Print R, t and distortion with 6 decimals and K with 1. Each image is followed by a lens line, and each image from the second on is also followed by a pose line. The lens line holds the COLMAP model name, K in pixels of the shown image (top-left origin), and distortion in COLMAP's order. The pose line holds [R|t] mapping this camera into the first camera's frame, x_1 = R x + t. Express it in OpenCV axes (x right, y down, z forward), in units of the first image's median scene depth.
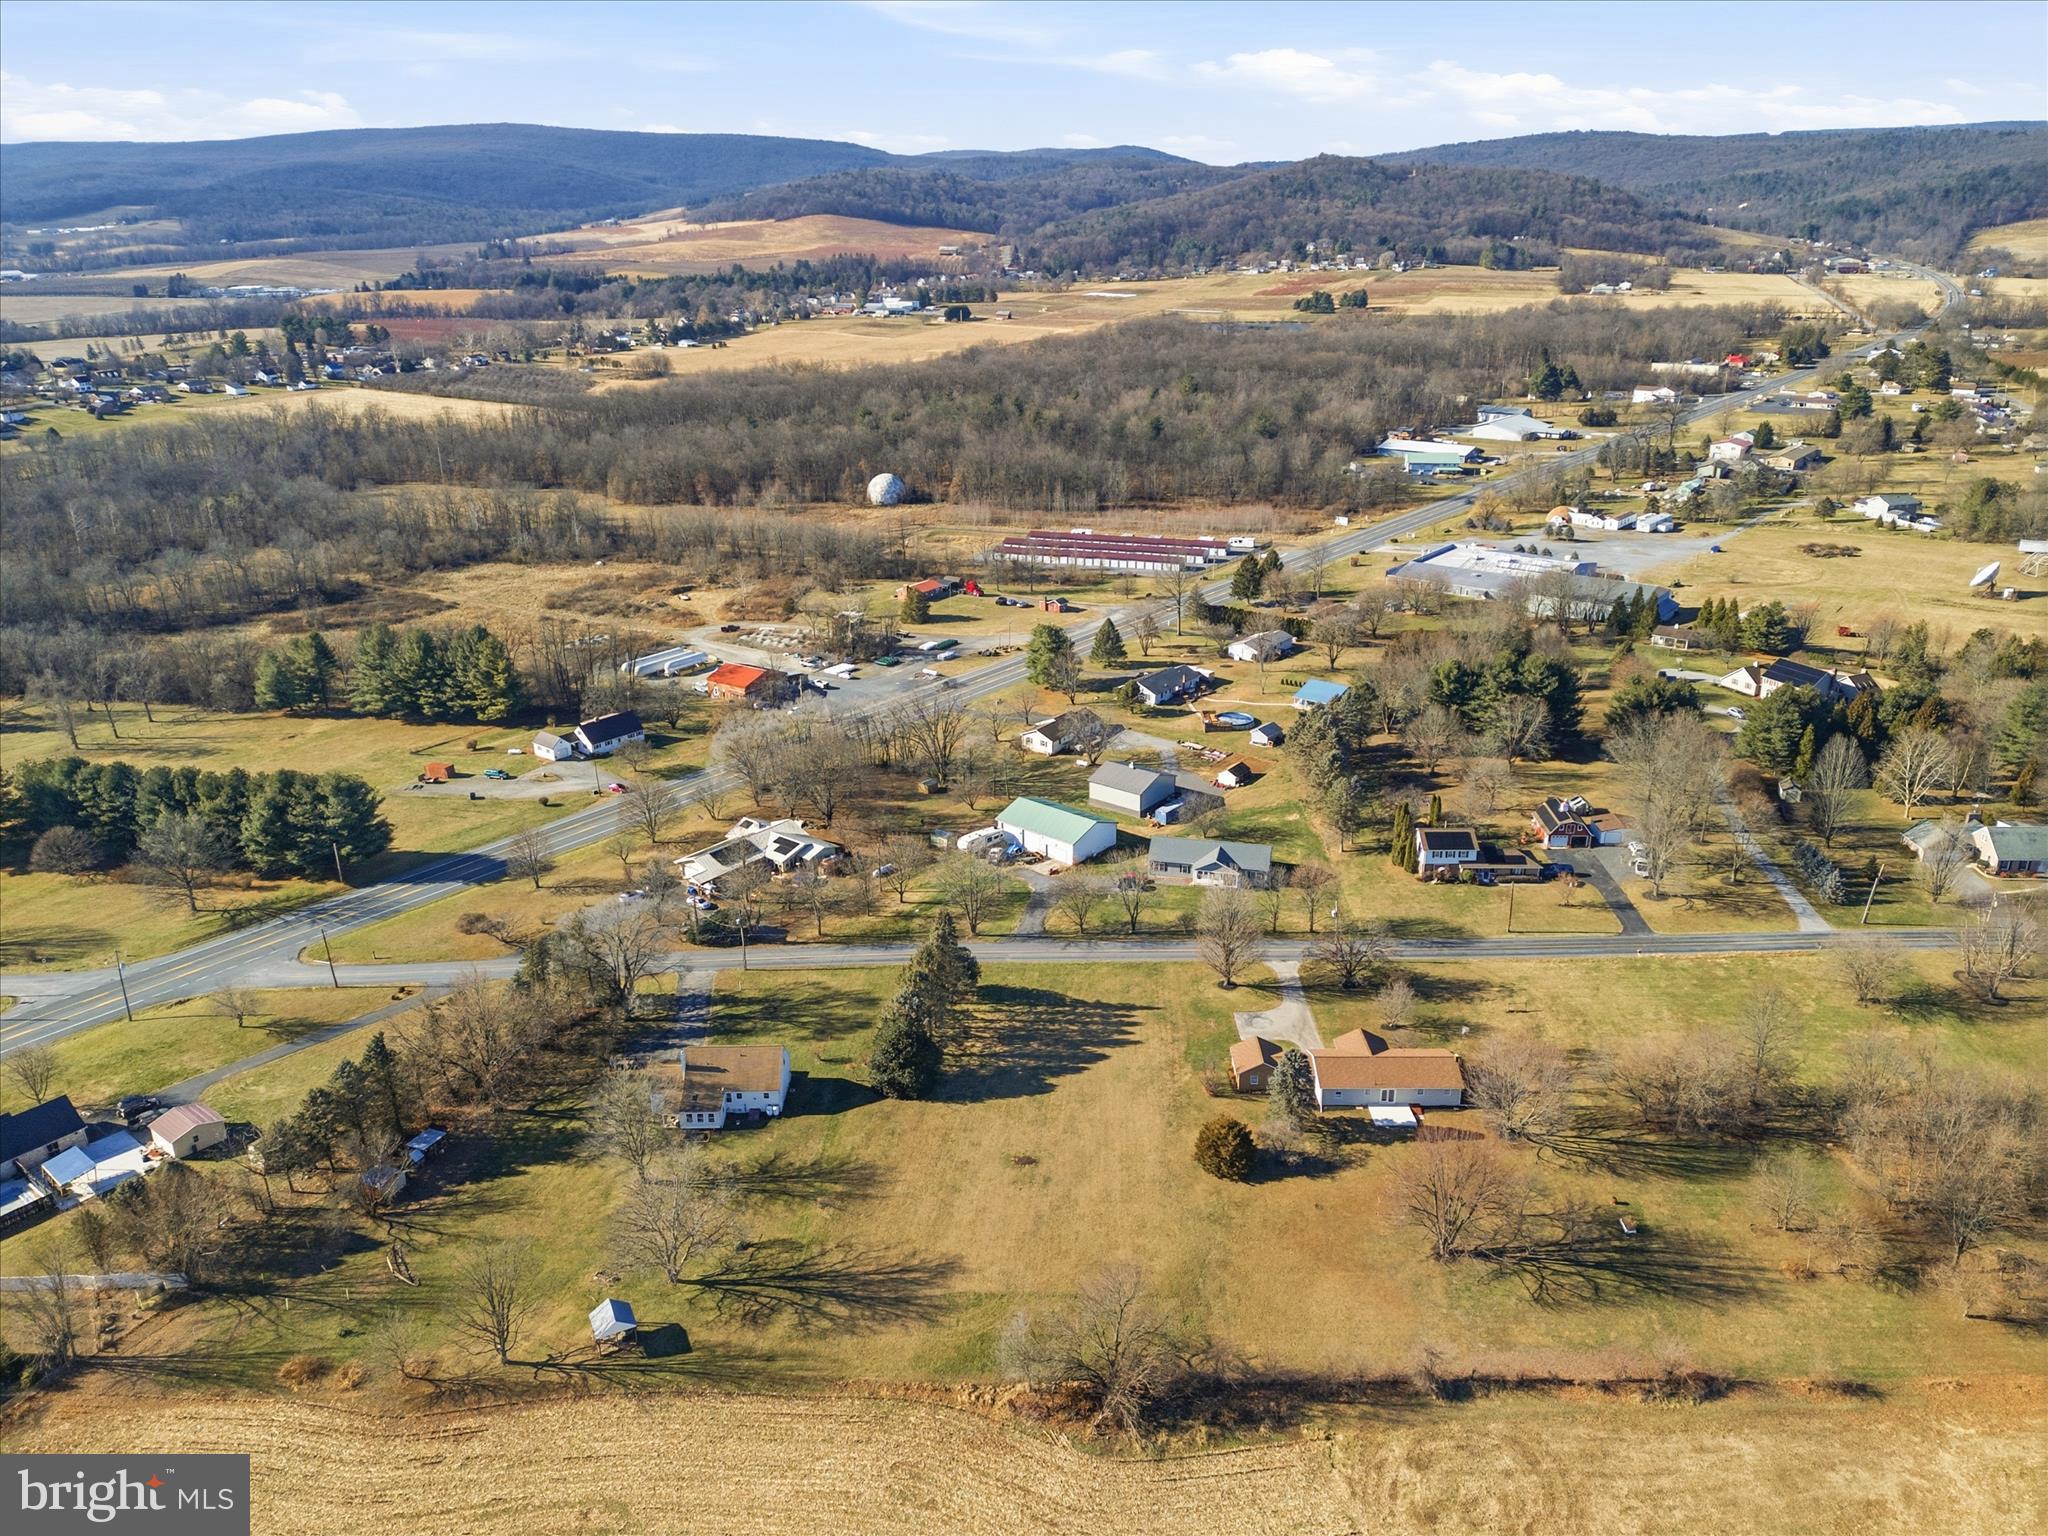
lens RADIAL K [[1497.5, 0, 1023.8], [0, 1497.5, 776.7], [0, 0, 1]] dist [0.074740, -0.062290]
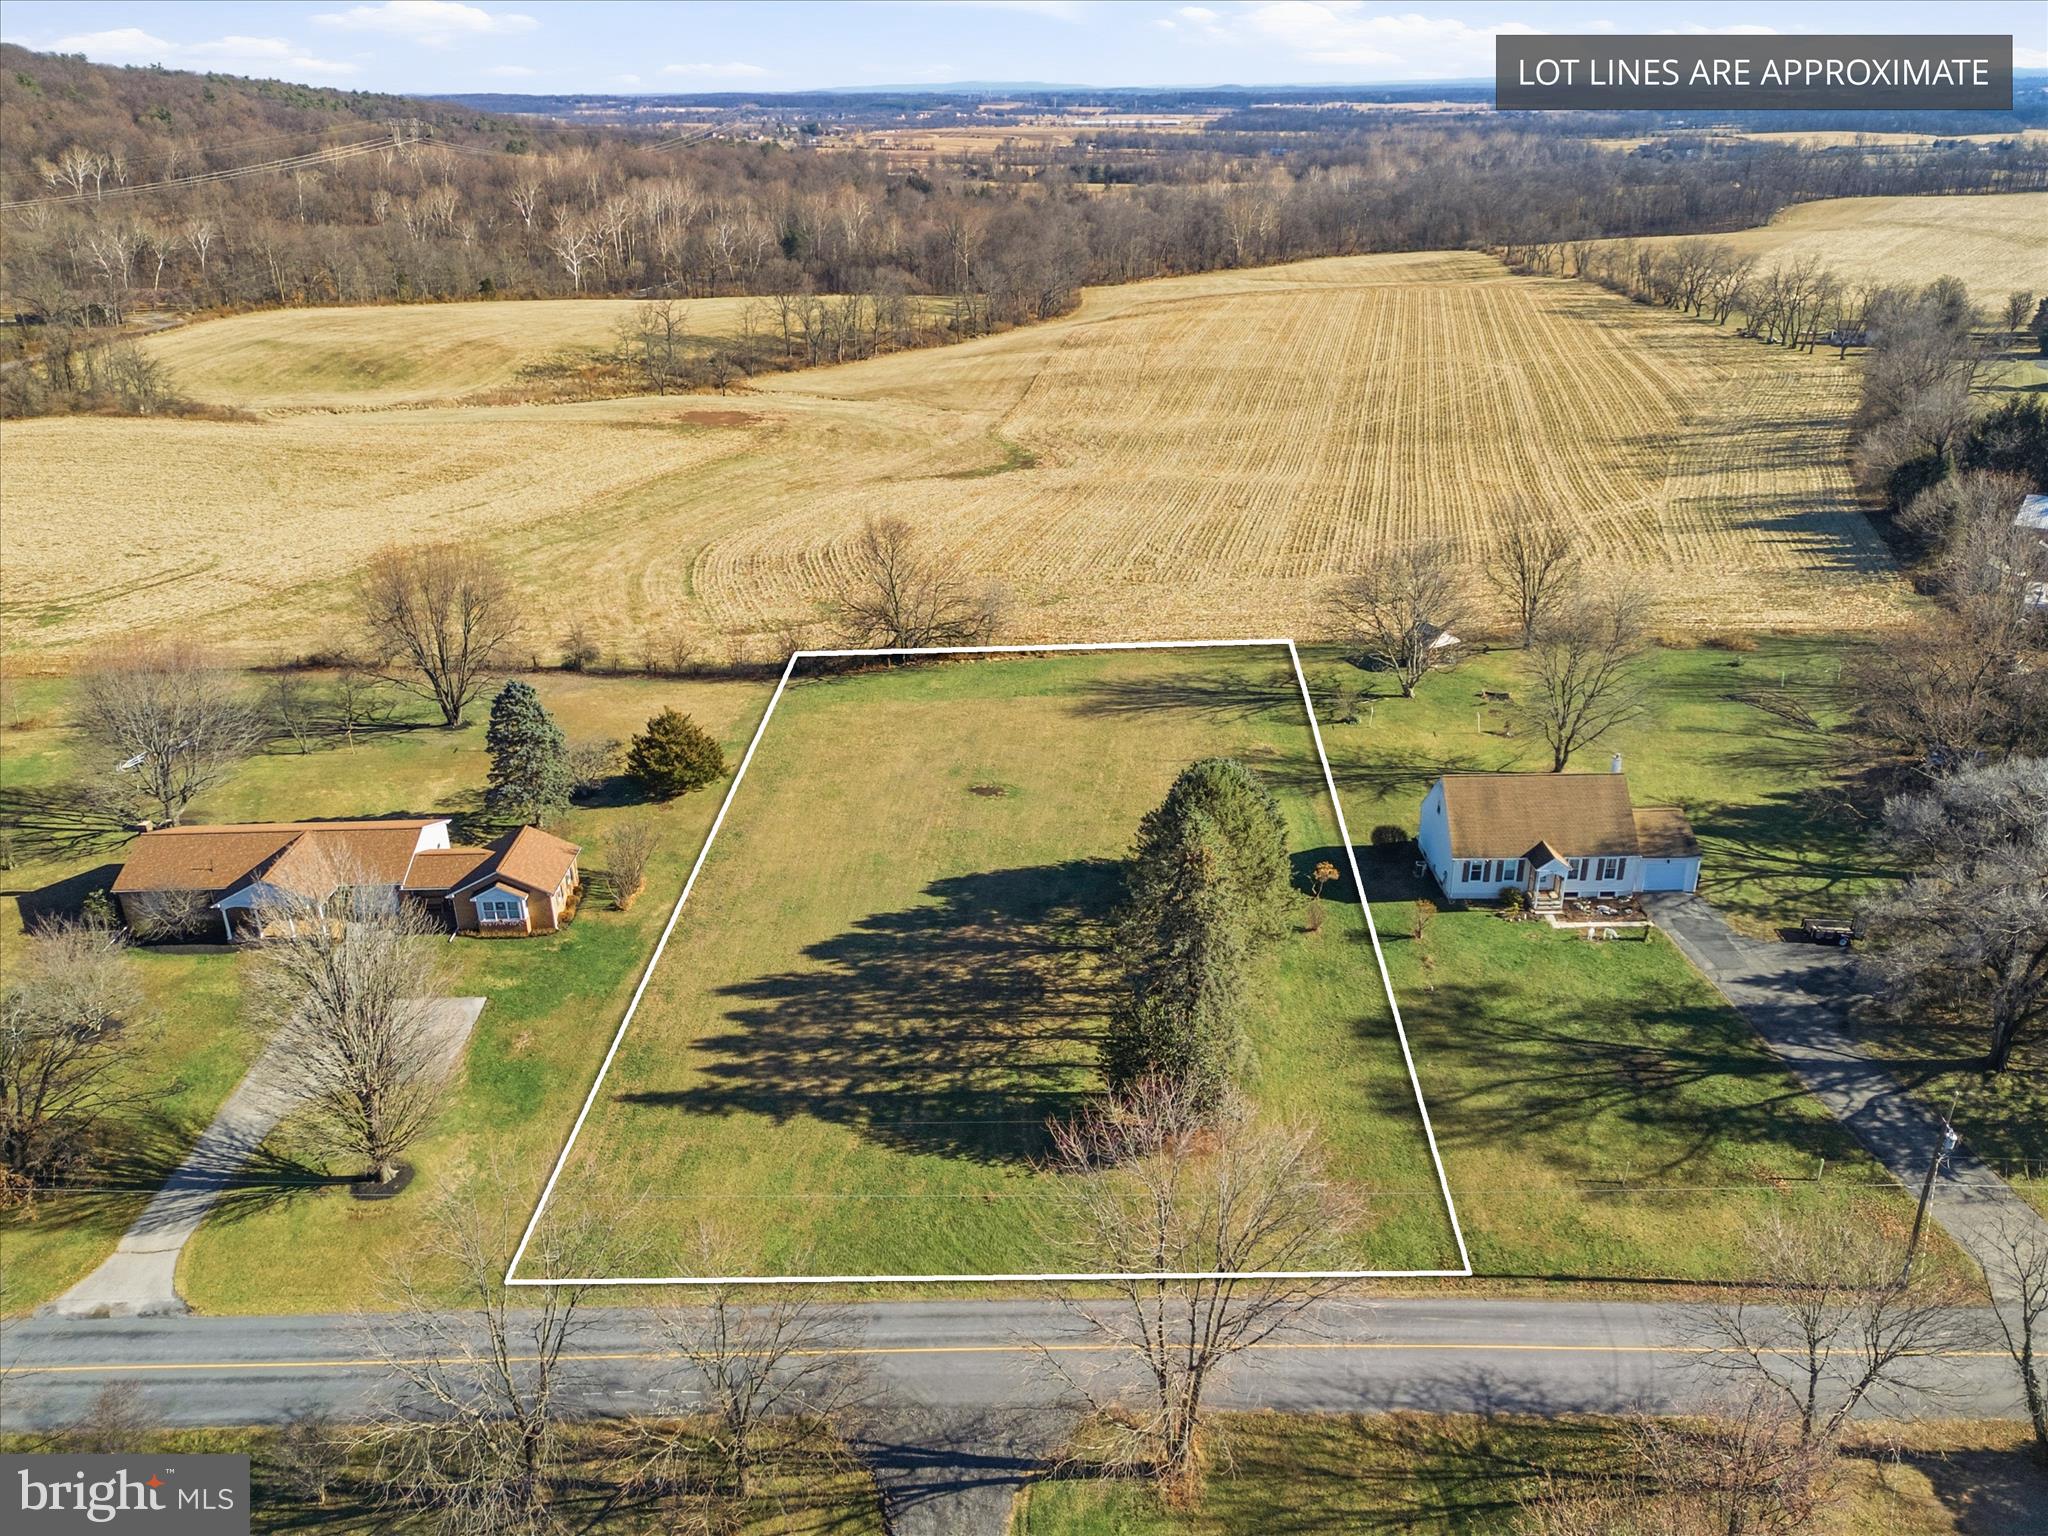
lens RADIAL K [[1497.5, 0, 1048.1], [0, 1497.5, 775.5], [0, 0, 1]] dist [0.074740, -0.062290]
pose [[-0.999555, 0.024217, -0.017405, -0.013333], [0.004523, 0.699969, 0.714159, -0.195460], [0.029478, 0.713763, -0.699767, 1.358027]]
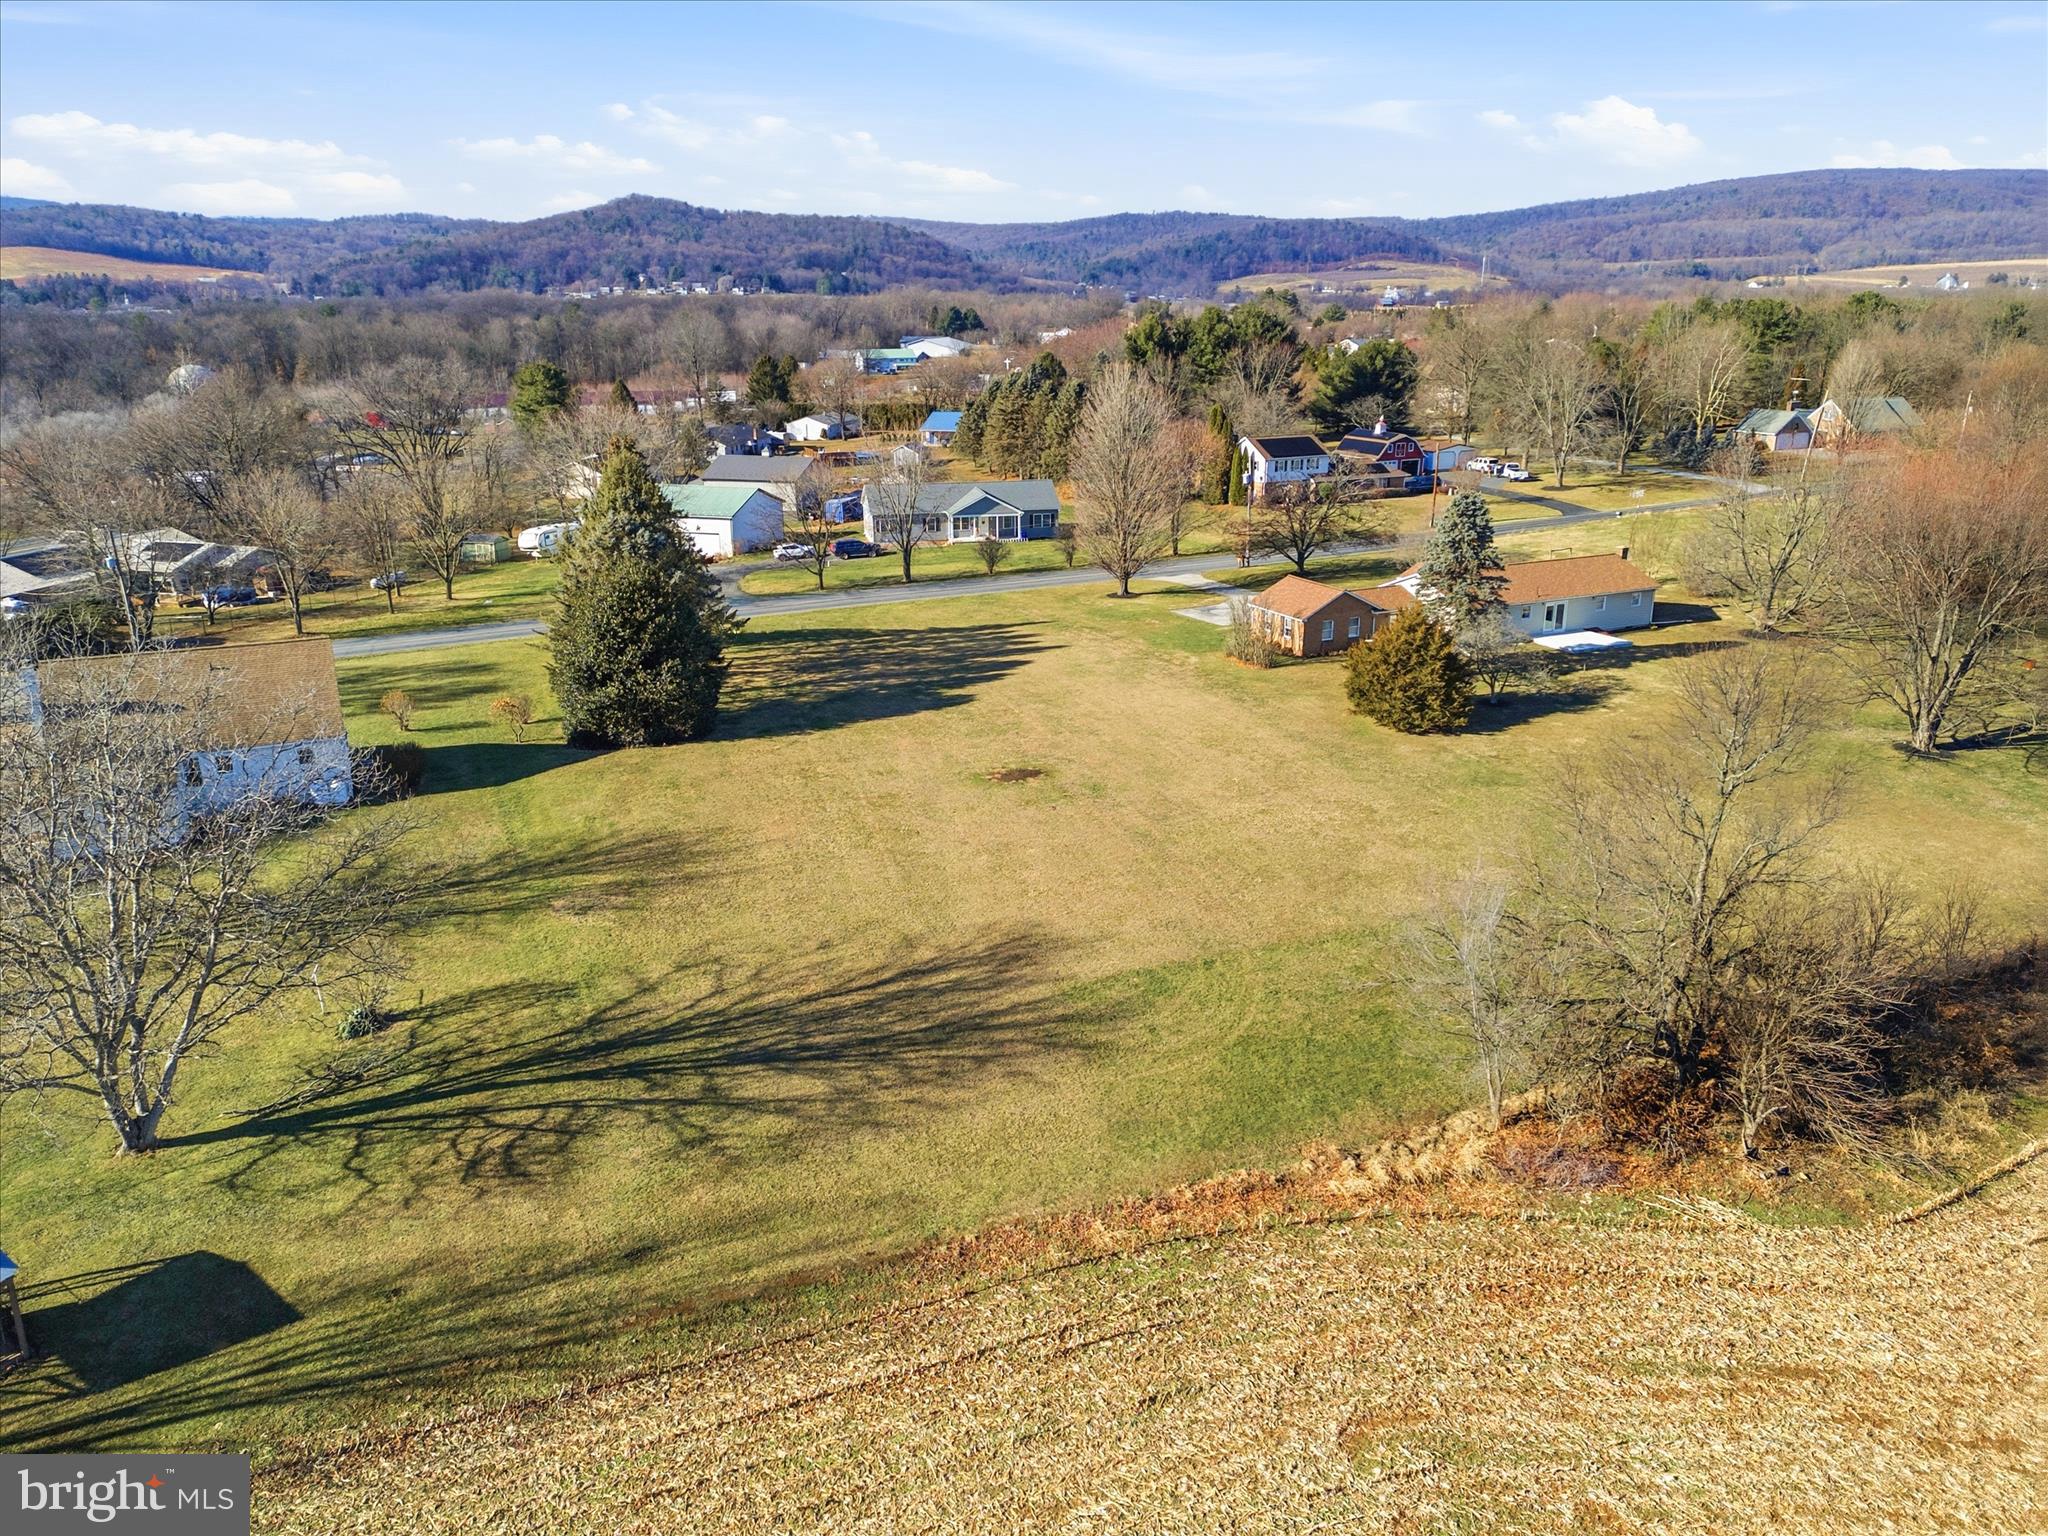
lens RADIAL K [[1497.5, 0, 1022.9], [0, 1497.5, 776.3], [0, 0, 1]] dist [0.074740, -0.062290]
pose [[0.906349, -0.125386, 0.403497, -0.160314], [0.150364, 0.988154, -0.030686, 0.252858], [-0.394870, 0.088484, 0.914466, 0.572431]]
